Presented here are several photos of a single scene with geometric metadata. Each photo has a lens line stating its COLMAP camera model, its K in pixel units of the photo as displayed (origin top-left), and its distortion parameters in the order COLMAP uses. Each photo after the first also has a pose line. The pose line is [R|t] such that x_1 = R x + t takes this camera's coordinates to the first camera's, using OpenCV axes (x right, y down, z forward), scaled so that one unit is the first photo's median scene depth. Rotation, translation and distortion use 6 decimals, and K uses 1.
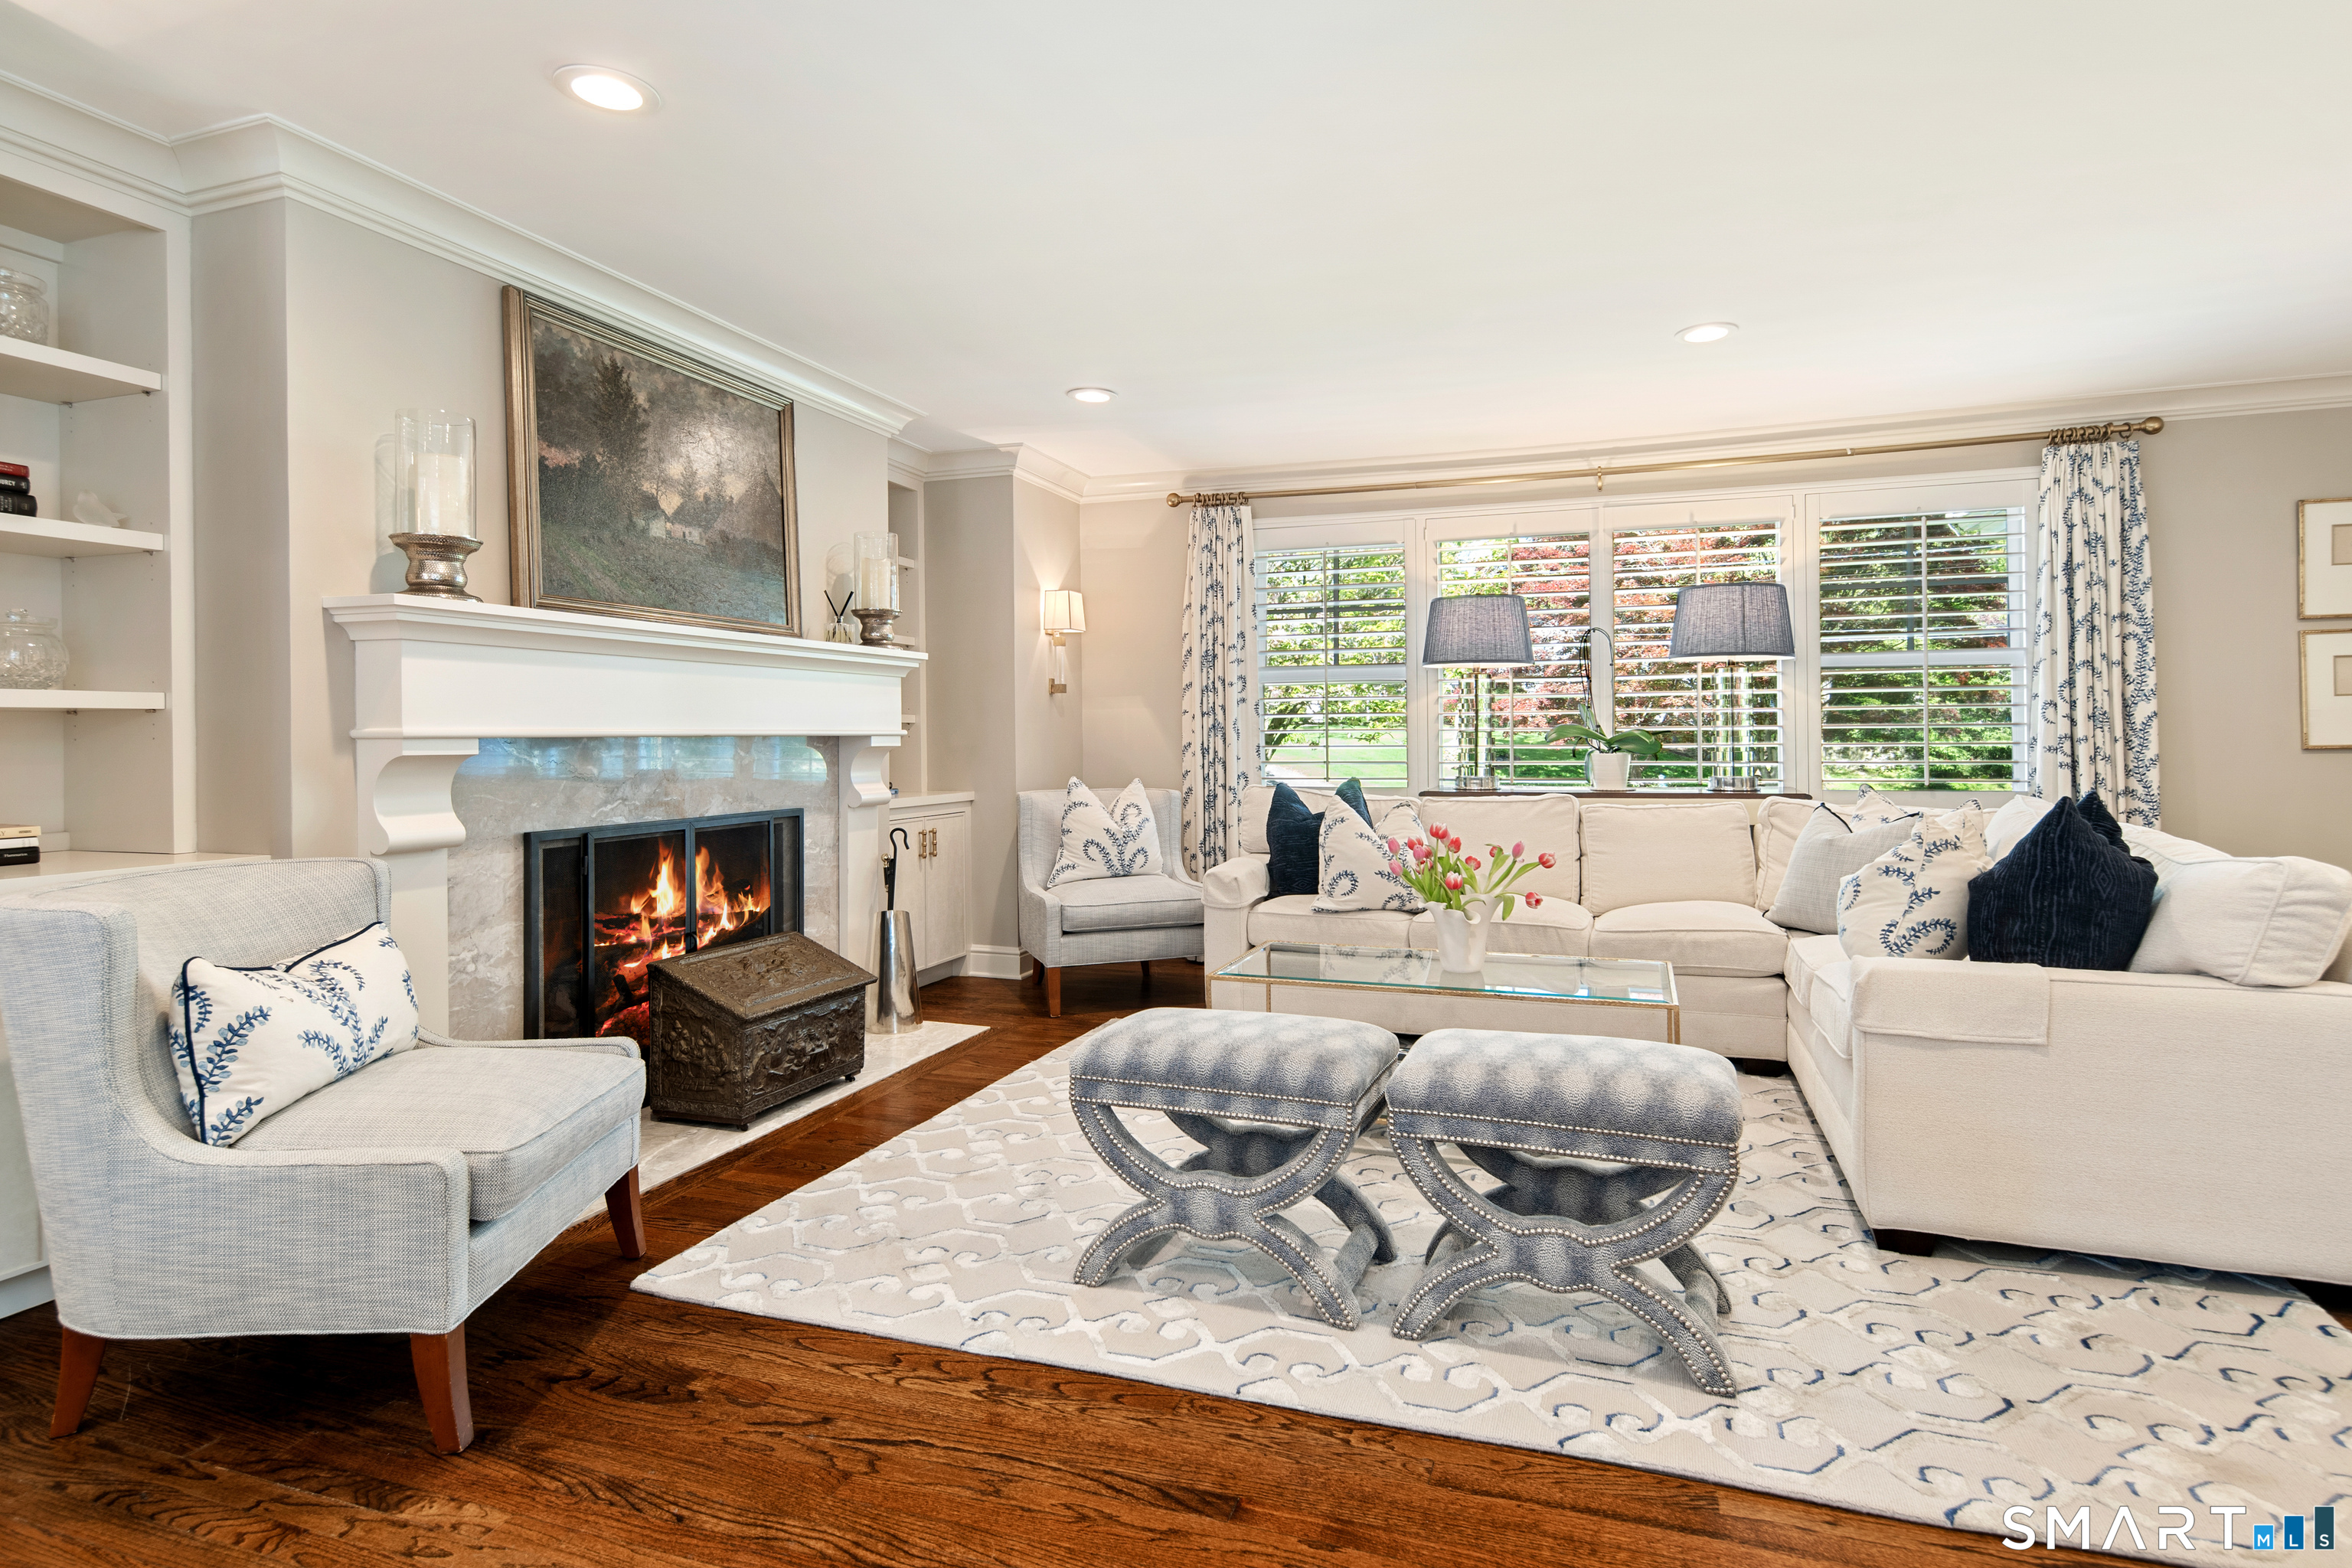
lens RADIAL K [[1190.9, 0, 1179.0], [0, 1190.9, 741.9], [0, 0, 1]] dist [0.006740, -0.003913]
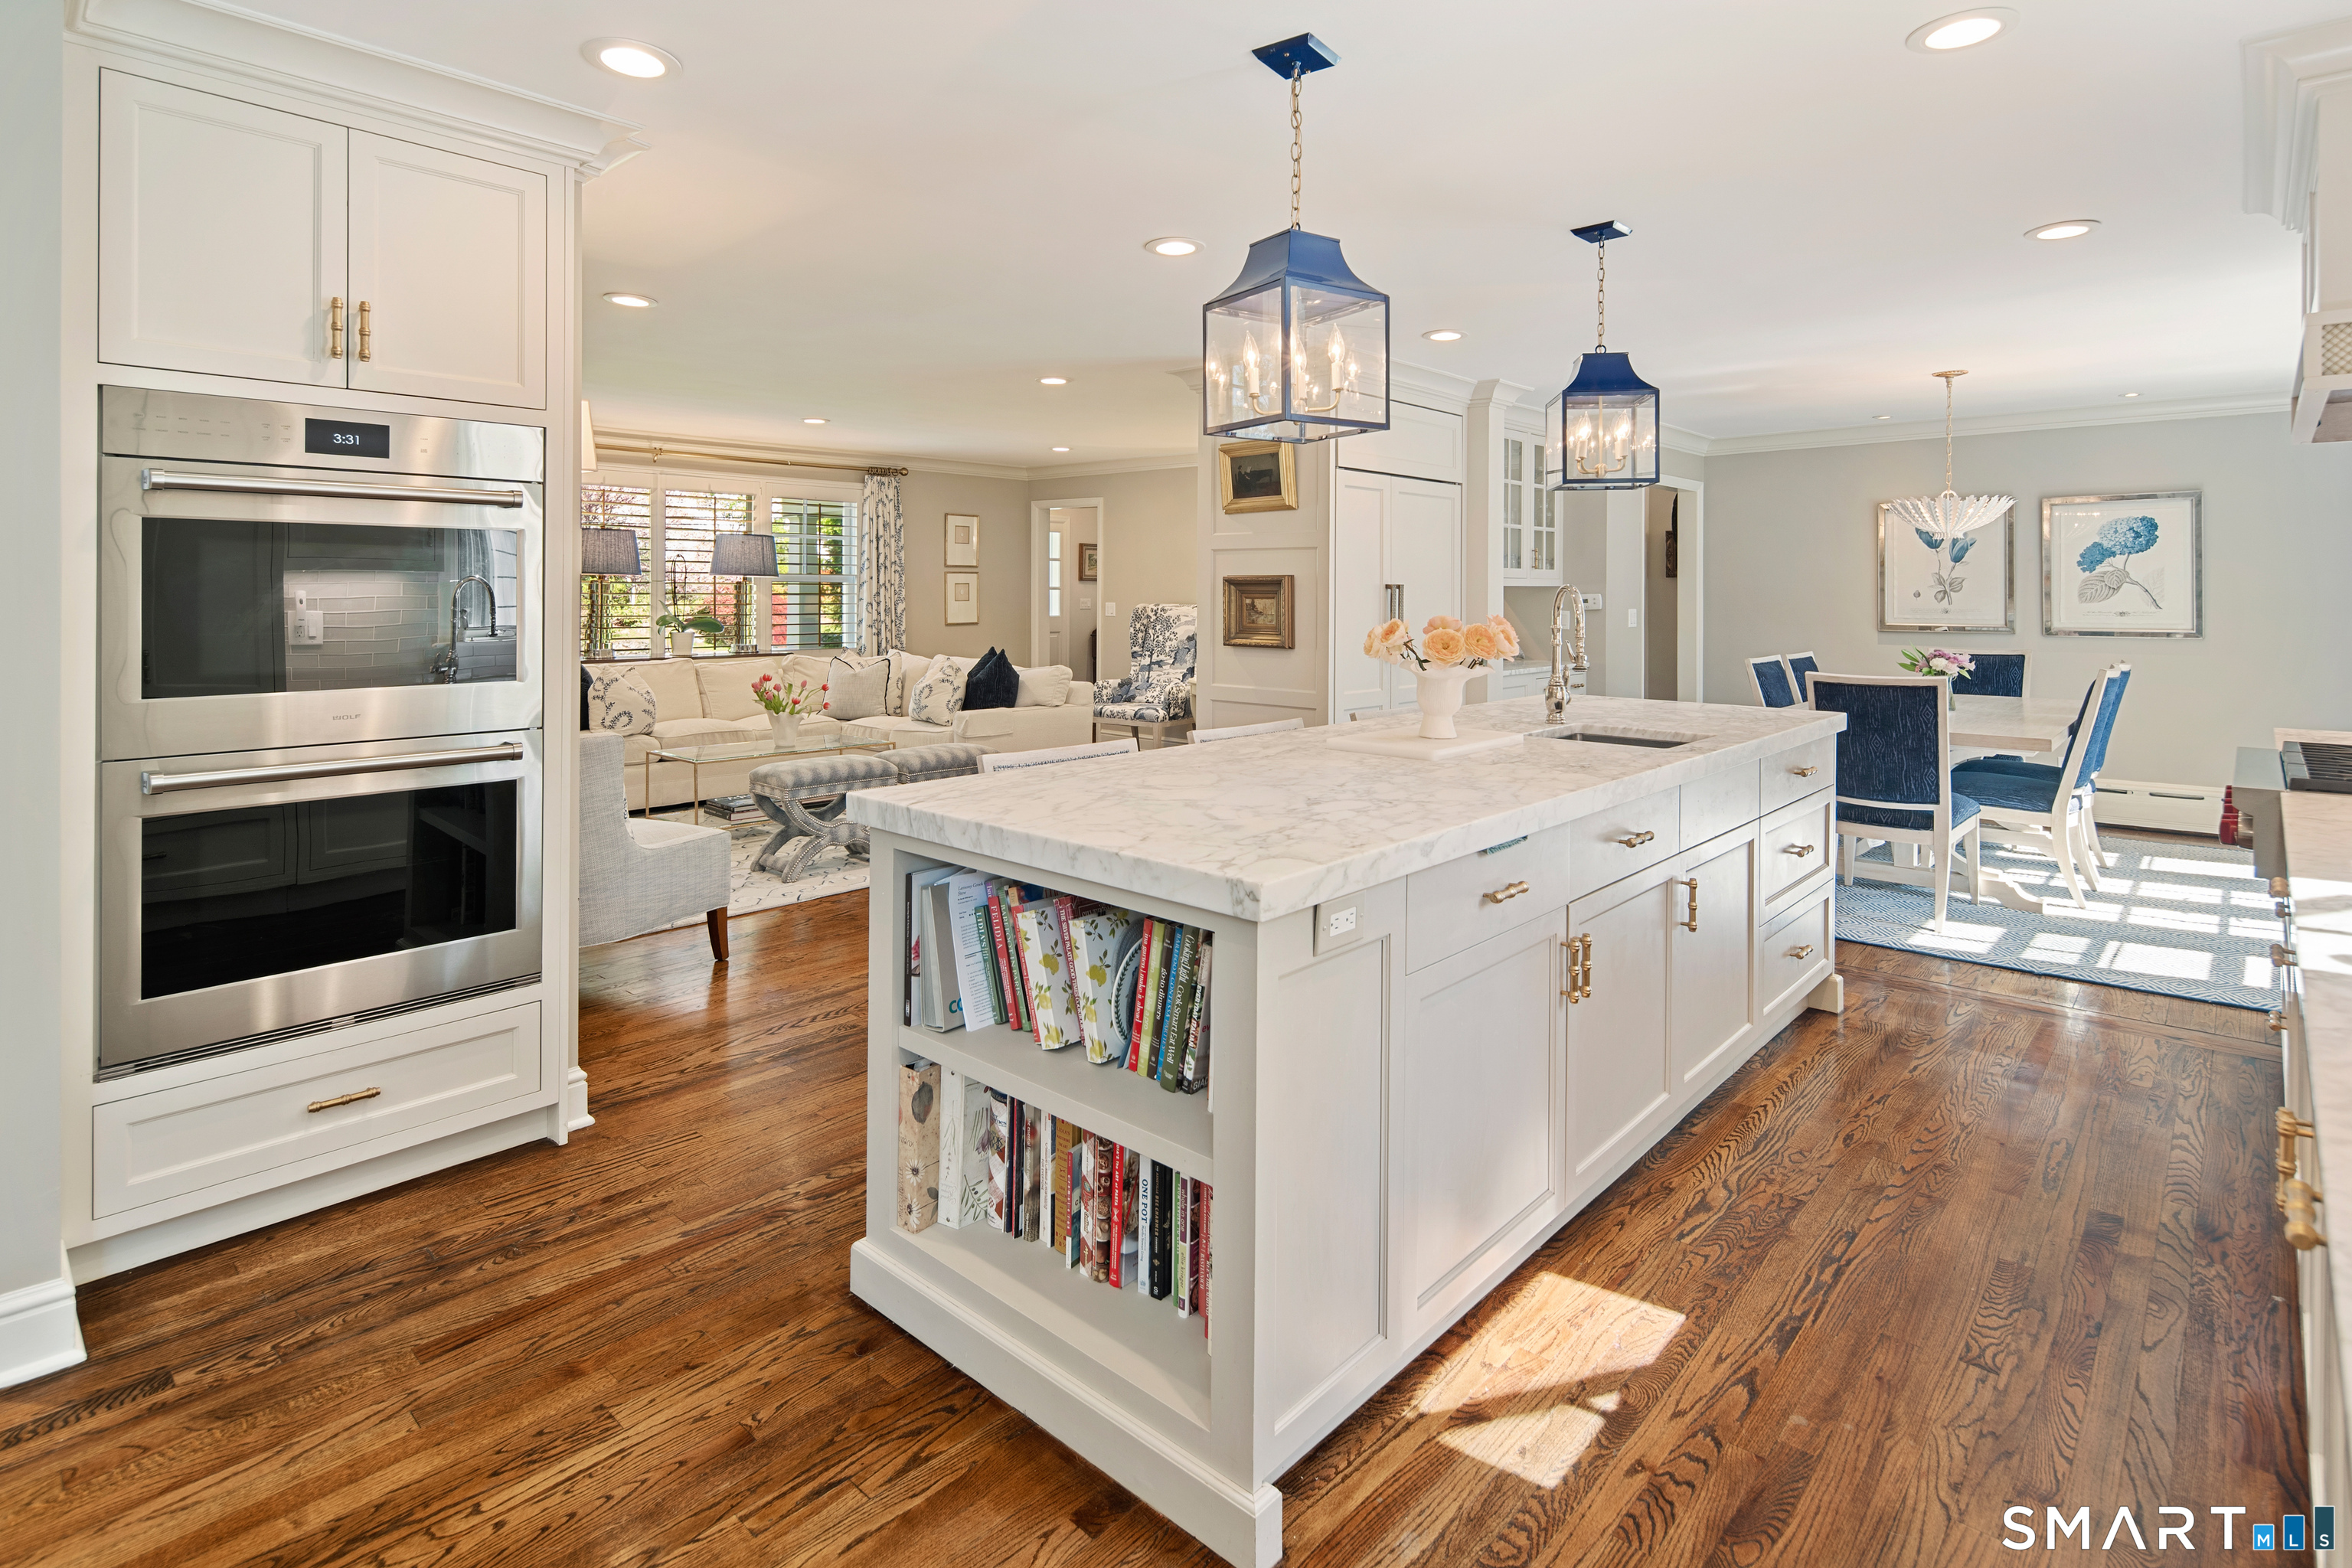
lens RADIAL K [[1190.9, 0, 1172.0], [0, 1190.9, 590.4], [0, 0, 1]] dist [0.006740, -0.003913]
pose [[0.396968, 0.013038, 0.917740, -0.935052], [-0.004867, 0.999915, -0.012100, -0.033511], [-0.917820, 0.000337, 0.396998, -0.269744]]
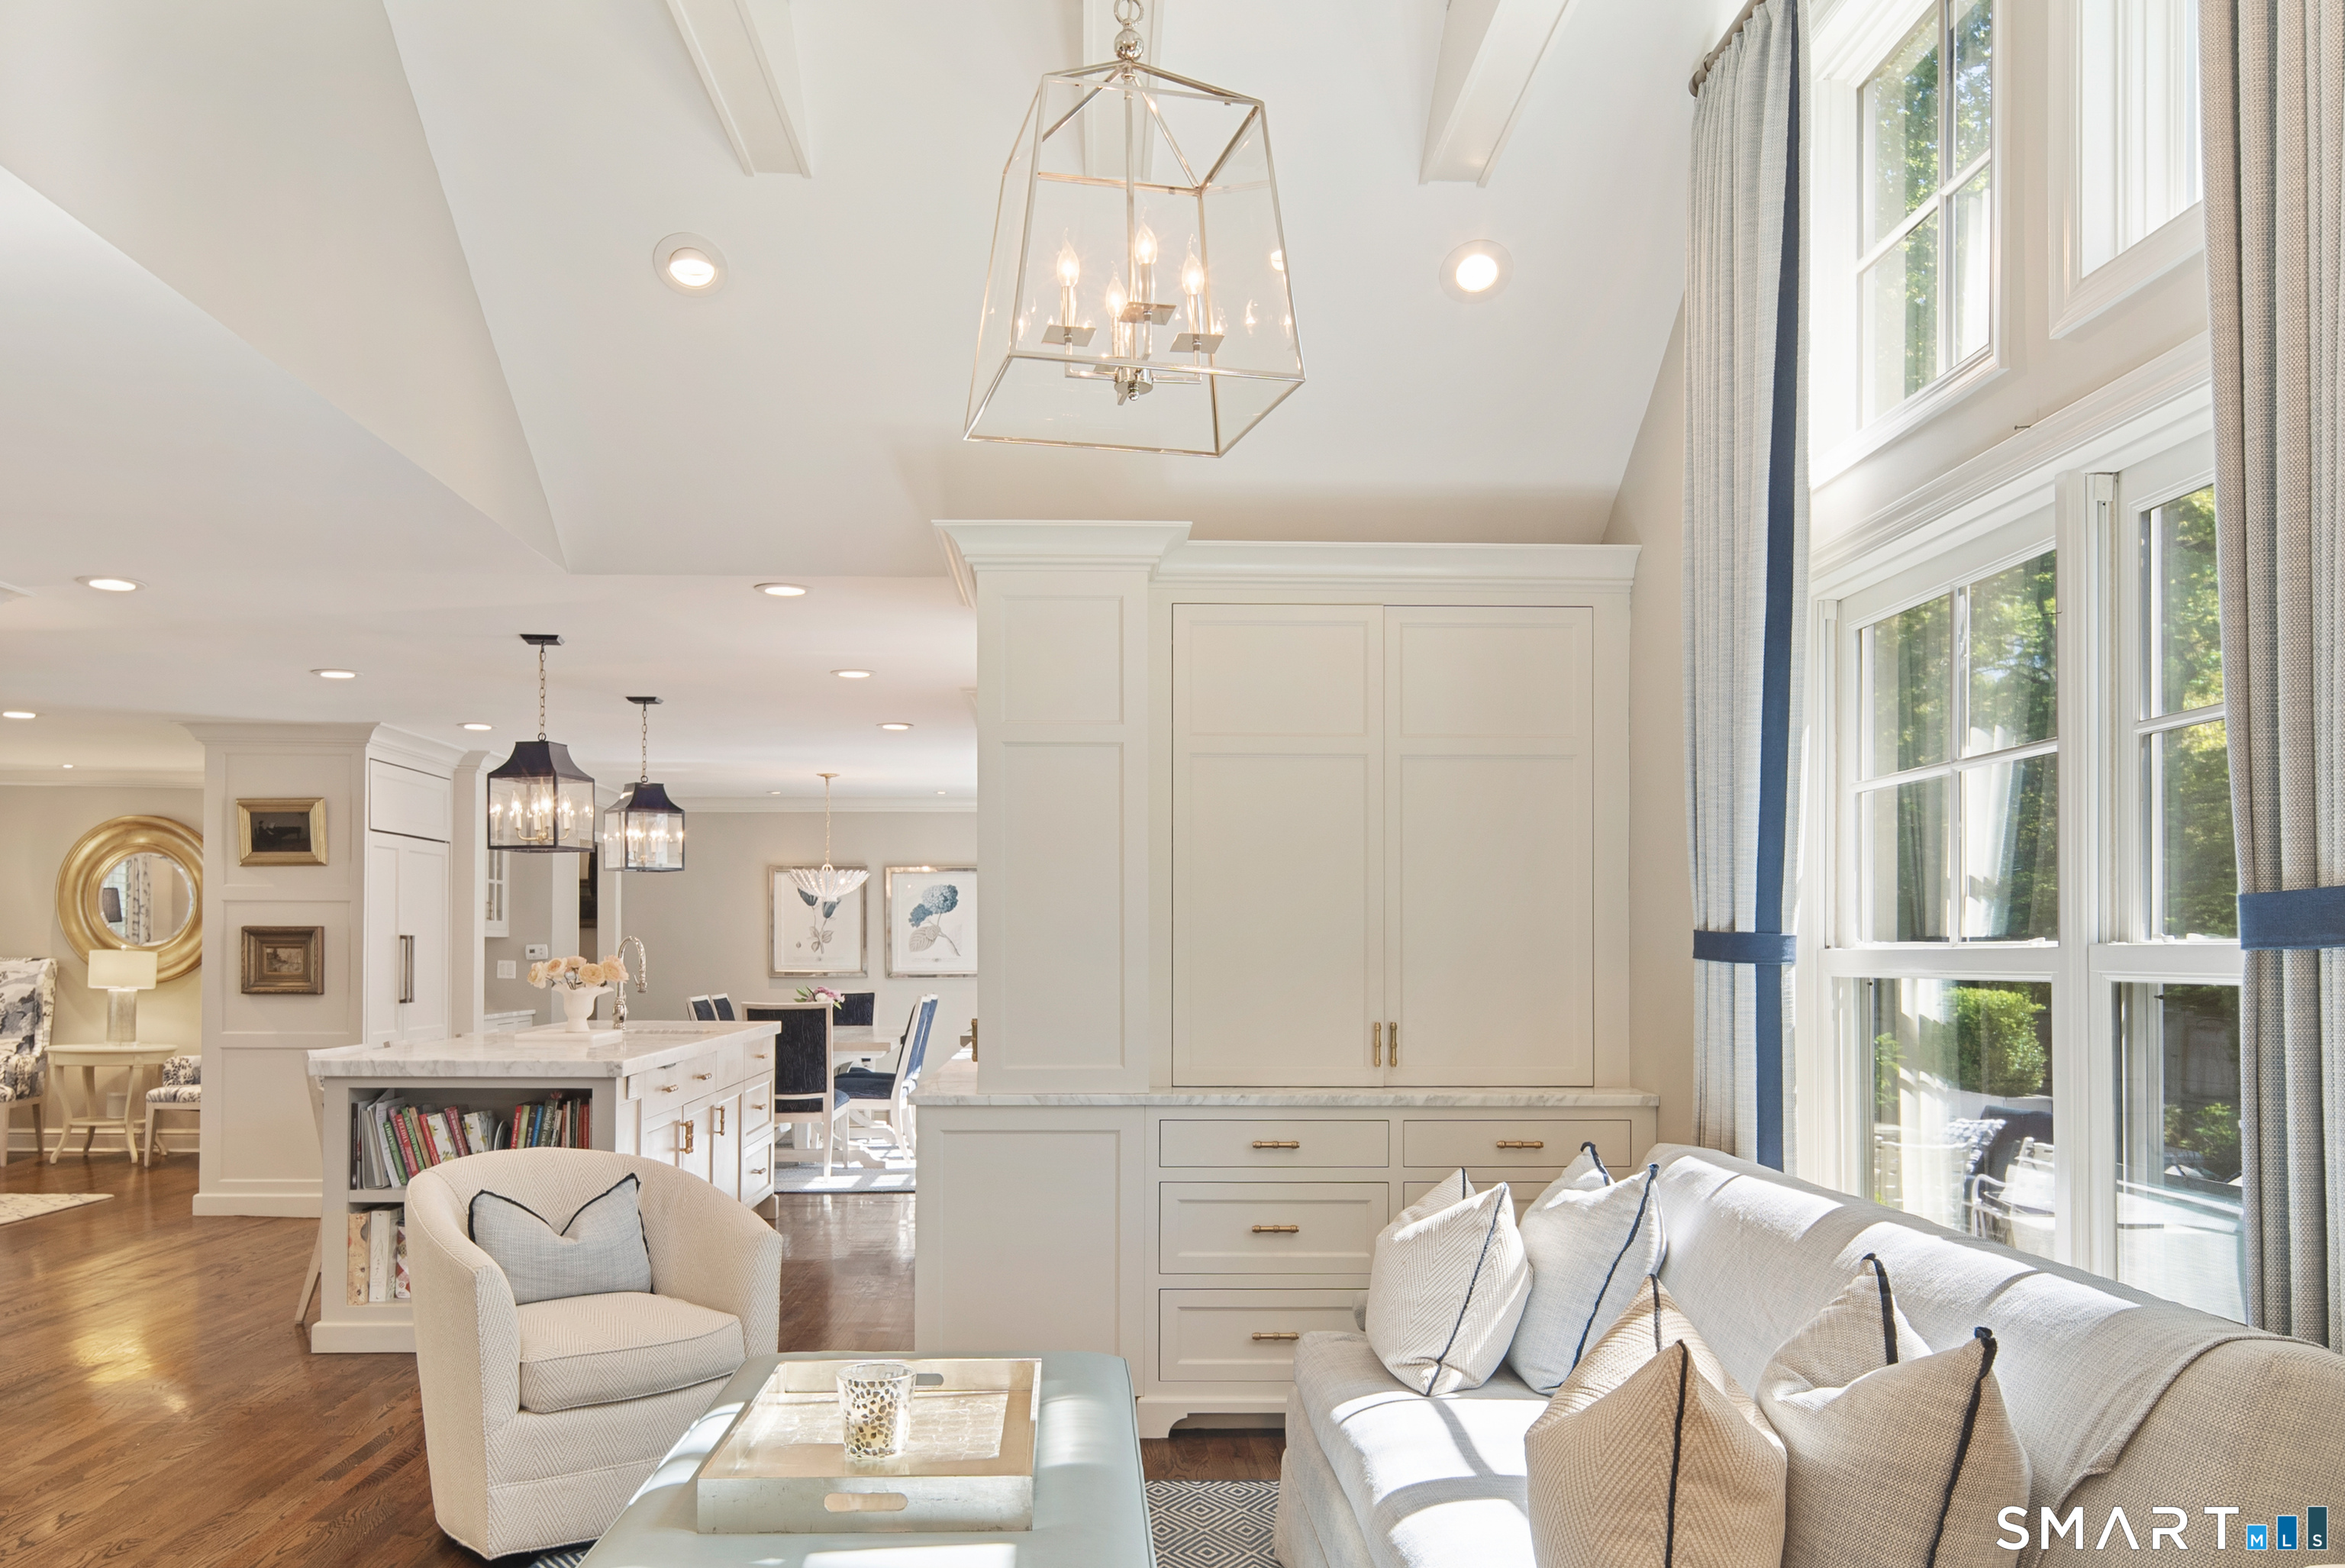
lens RADIAL K [[1767.8, 0, 1122.9], [0, 1767.8, 928.6], [0, 0, 1]] dist [0.006430, -0.007005]
pose [[-0.347435, 0.020087, 0.937489, -1.848528], [0.003440, 0.999791, -0.020147, -0.020428], [-0.937698, -0.003775, -0.347431, -0.064212]]
